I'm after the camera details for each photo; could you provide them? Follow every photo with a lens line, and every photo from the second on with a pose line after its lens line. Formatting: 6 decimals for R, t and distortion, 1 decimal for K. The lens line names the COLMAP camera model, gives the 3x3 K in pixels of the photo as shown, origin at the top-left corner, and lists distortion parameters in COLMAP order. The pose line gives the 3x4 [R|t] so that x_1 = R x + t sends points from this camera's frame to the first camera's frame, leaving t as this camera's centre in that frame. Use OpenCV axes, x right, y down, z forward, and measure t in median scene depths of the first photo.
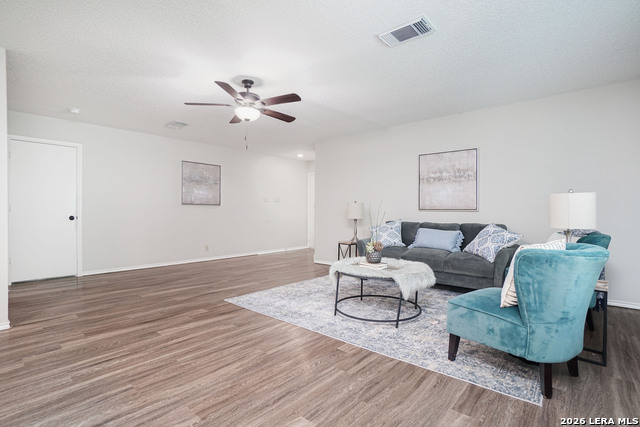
lens RADIAL K [[310.9, 0, 307.8], [0, 310.9, 219.1], [0, 0, 1]] dist [-0.057987, 0.026122]
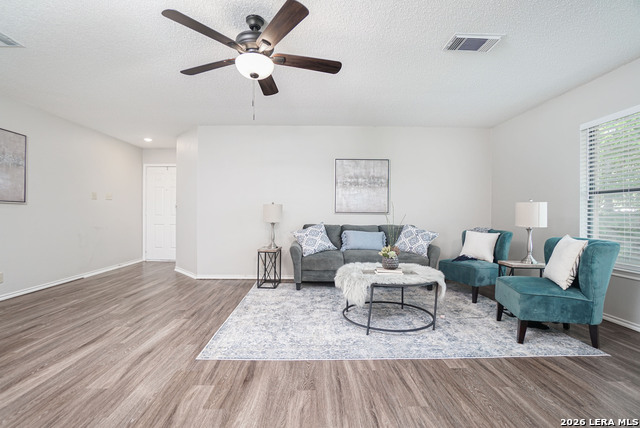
lens RADIAL K [[310.9, 0, 307.8], [0, 310.9, 219.6], [0, 0, 1]] dist [-0.057987, 0.026122]
pose [[0.730861, -0.008101, 0.682478, -0.583693], [0.012722, 0.999918, -0.001756, -0.010164], [-0.682408, 0.009966, 0.730904, 0.457322]]
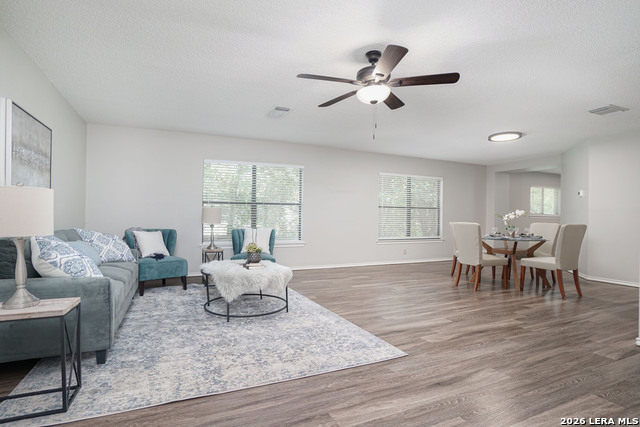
lens RADIAL K [[314.4, 0, 328.6], [0, 314.4, 211.7], [0, 0, 1]] dist [-0.038729, 0.000360]
pose [[-0.939436, -0.002845, 0.342711, -0.376466], [-0.004953, 0.999974, -0.005277, -0.018699], [-0.342687, -0.006655, -0.939426, 1.835909]]
